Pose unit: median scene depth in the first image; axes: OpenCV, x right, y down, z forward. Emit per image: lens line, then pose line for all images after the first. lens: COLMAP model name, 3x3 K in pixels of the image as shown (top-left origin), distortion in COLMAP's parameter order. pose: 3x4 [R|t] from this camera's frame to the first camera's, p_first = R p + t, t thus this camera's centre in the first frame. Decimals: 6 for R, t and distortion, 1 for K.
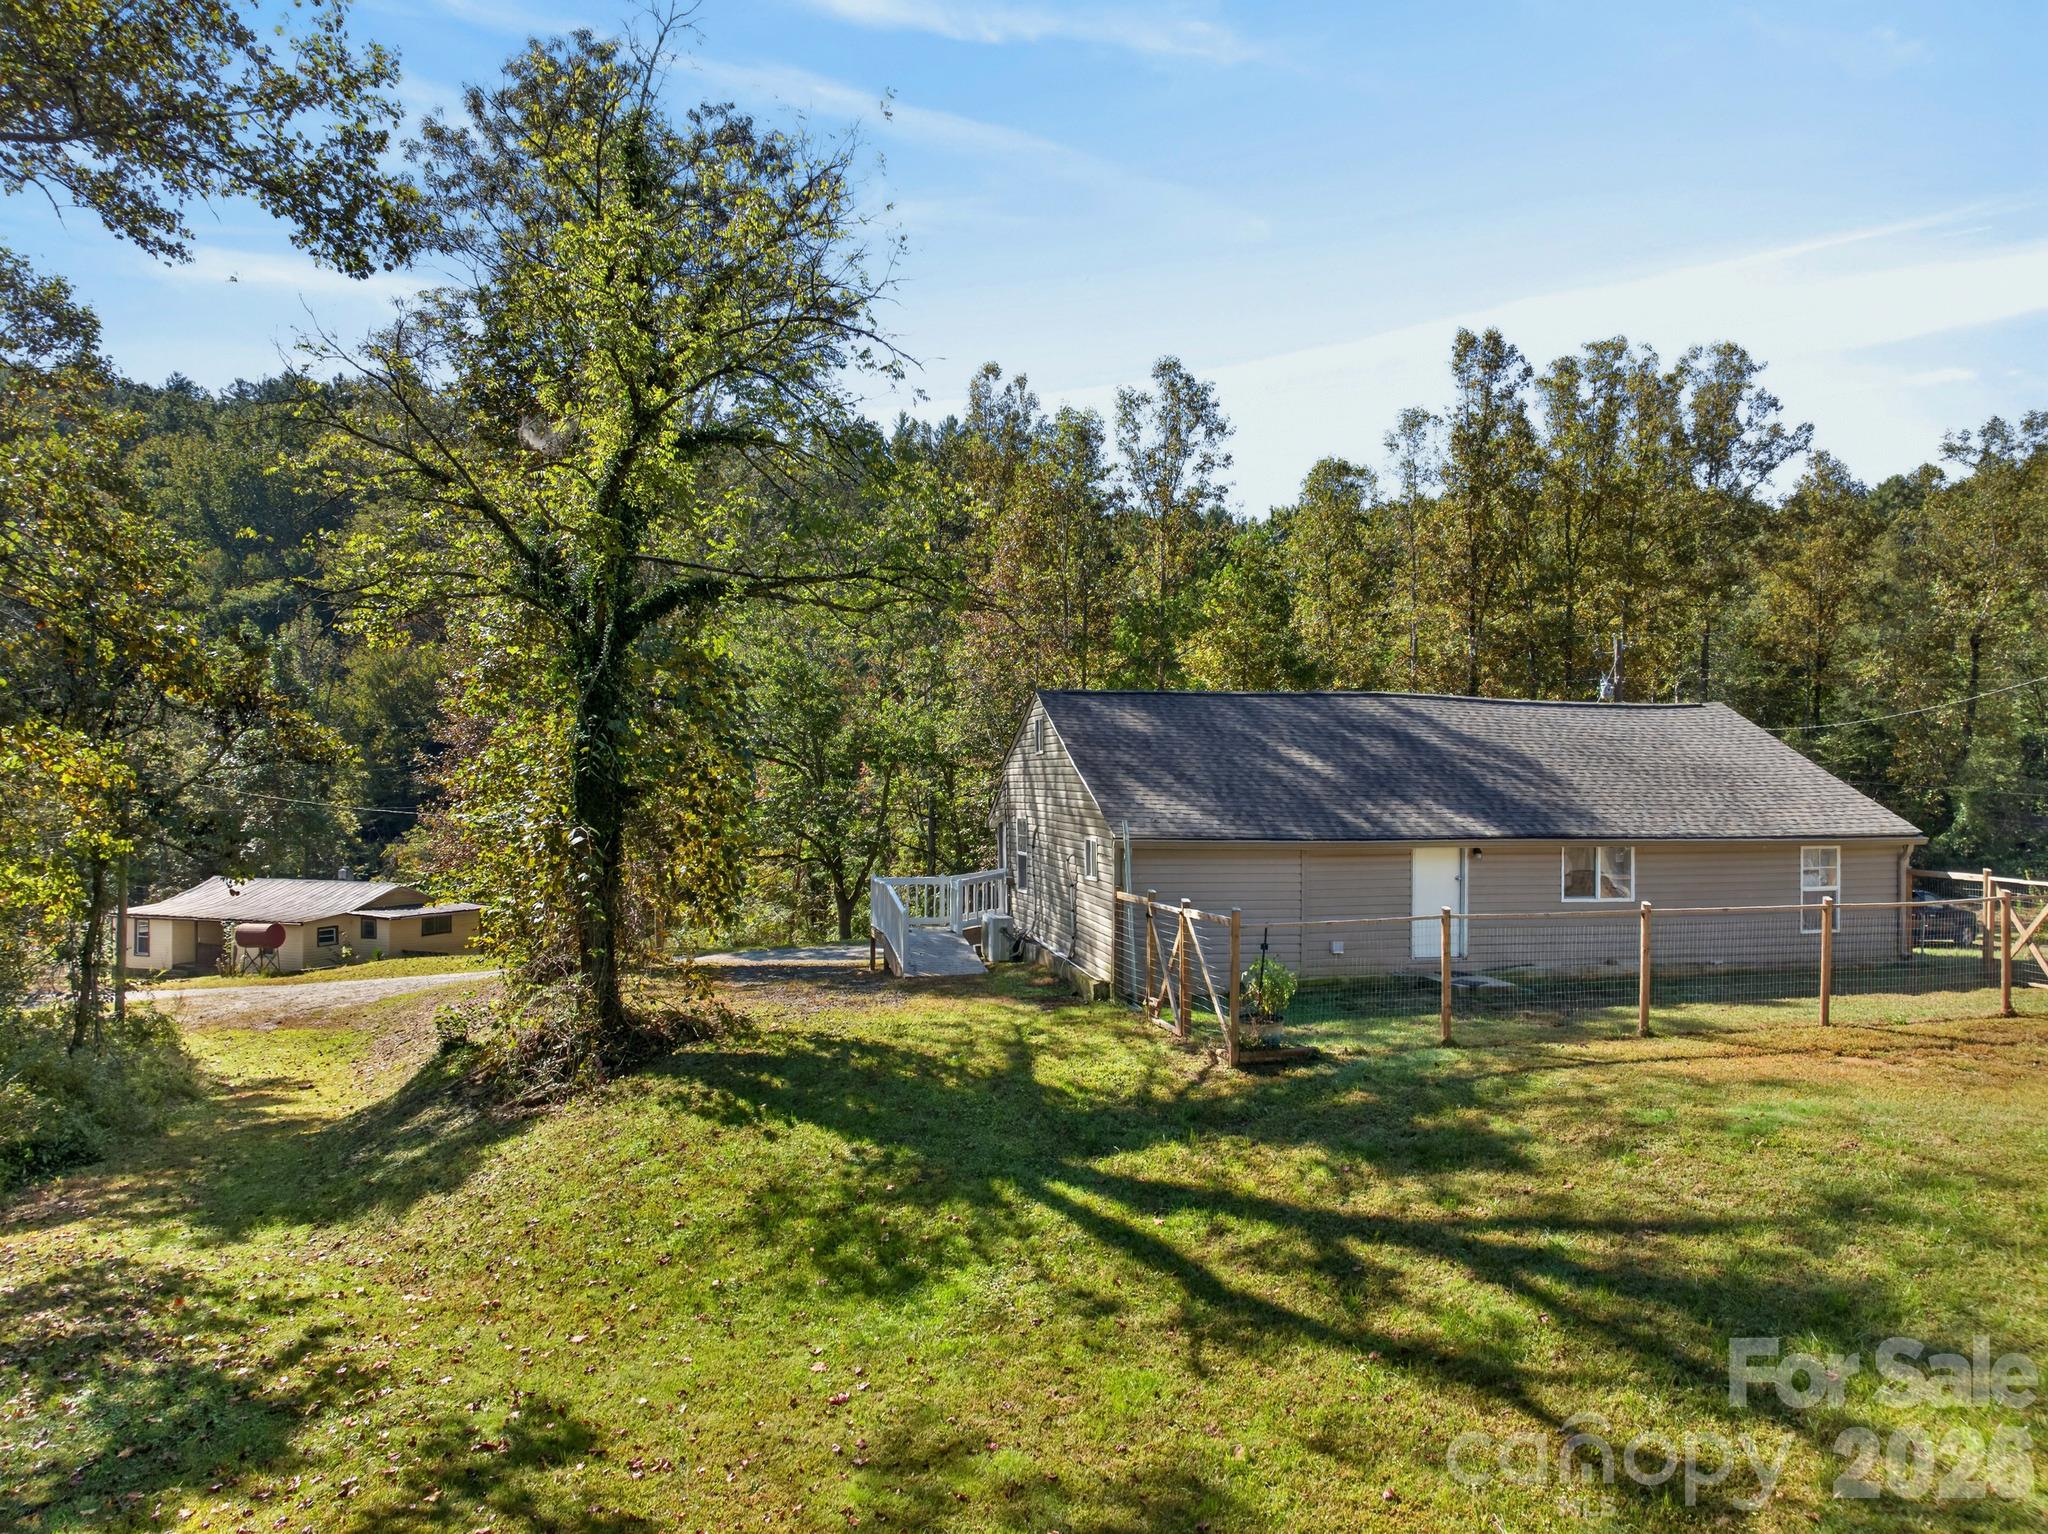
lens RADIAL K [[1411.7, 0, 1056.2], [0, 1411.7, 826.1], [0, 0, 1]] dist [-0.009547, -0.002778]
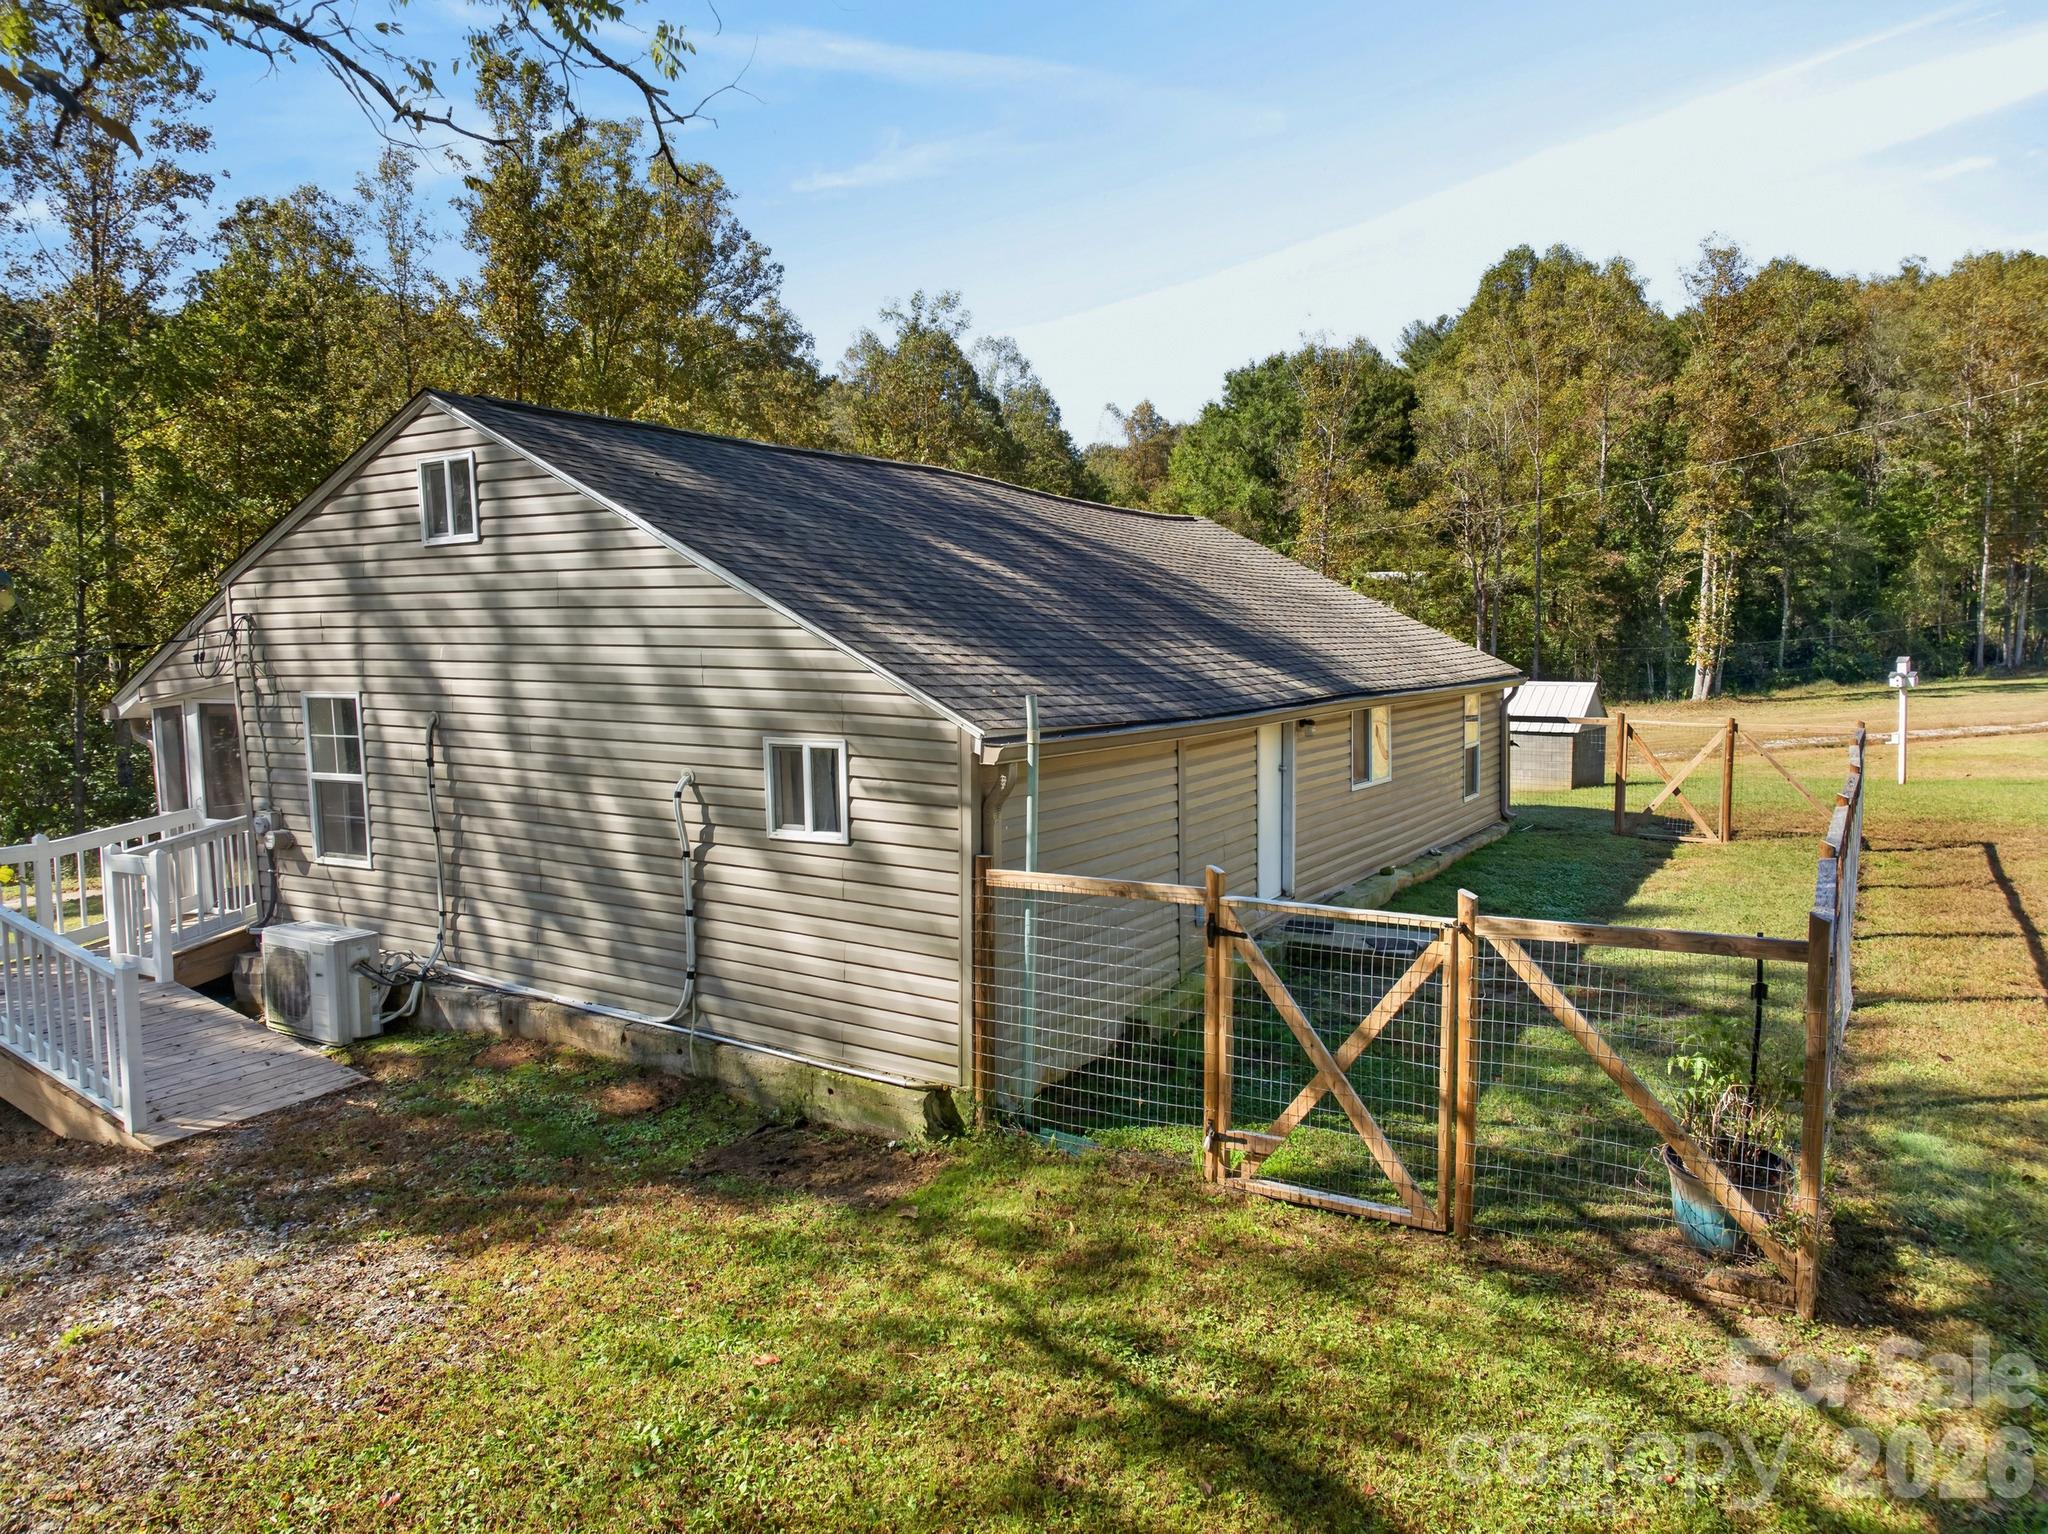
lens RADIAL K [[1402.4, 0, 1011.3], [0, 1402.4, 767.2], [0, 0, 1]] dist [-0.000285, 0.000927]
pose [[0.717656, -0.072580, 0.692605, -0.083949], [0.029287, 0.996820, 0.074113, -0.004427], [-0.695782, -0.032904, 0.717499, 0.262617]]
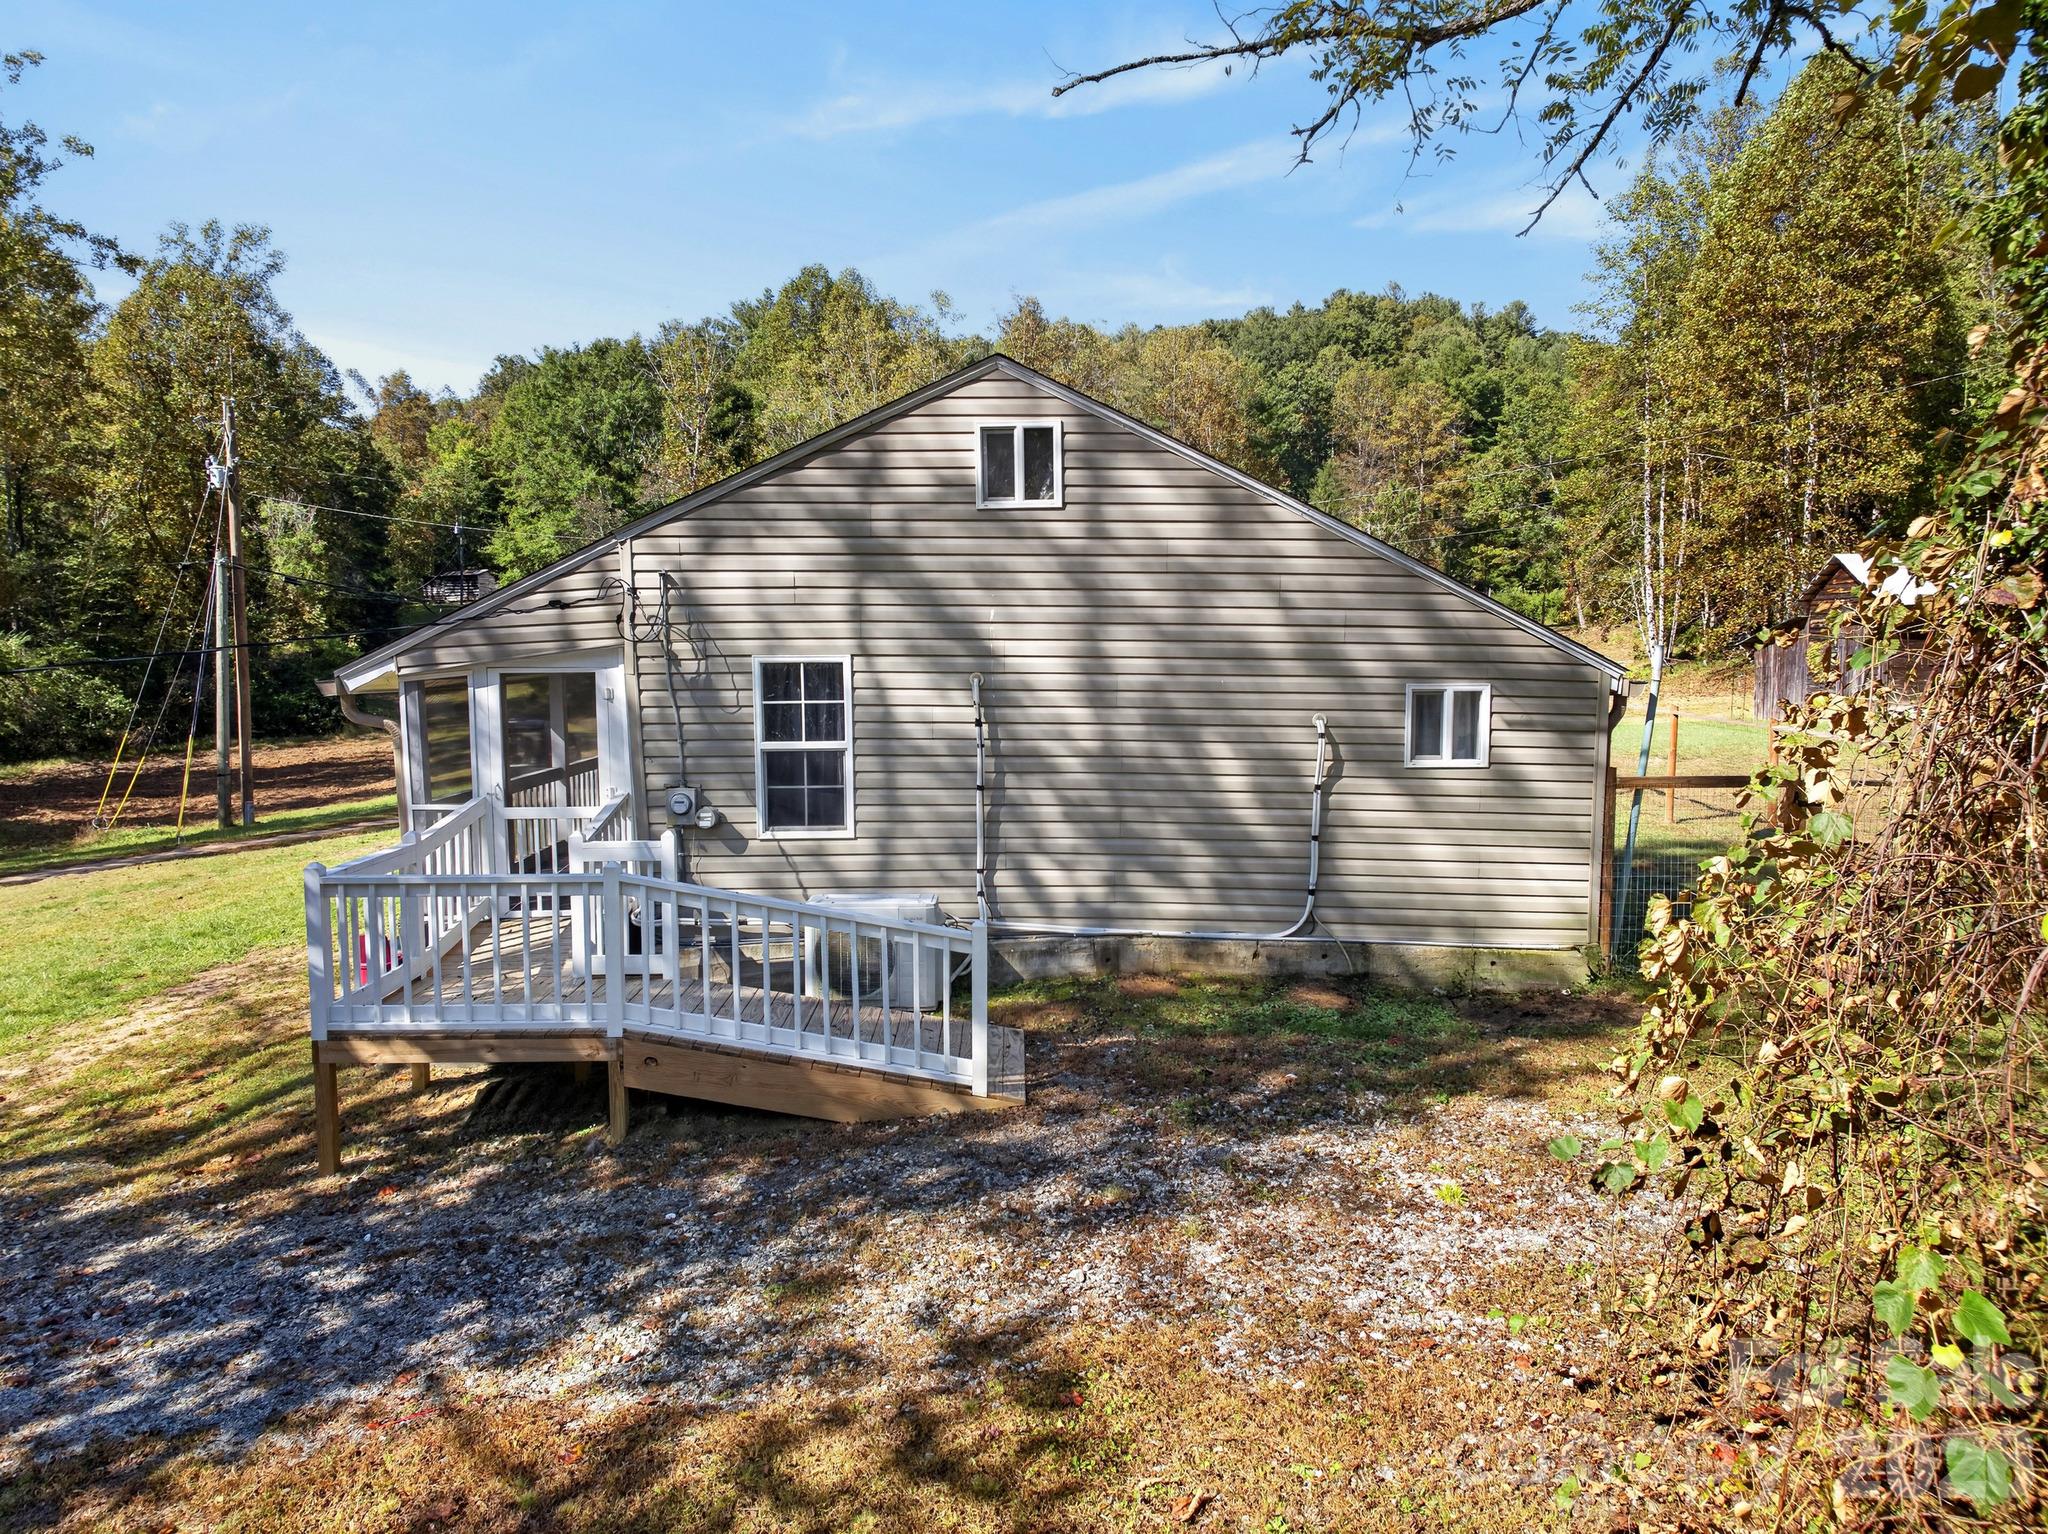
lens RADIAL K [[1402.4, 0, 1011.3], [0, 1402.4, 767.2], [0, 0, 1]] dist [-0.000285, 0.000927]
pose [[0.242112, -0.098593, 0.965226, -0.204860], [0.027985, 0.995119, 0.094627, -0.005363], [-0.969845, 0.004102, 0.243689, 0.416228]]
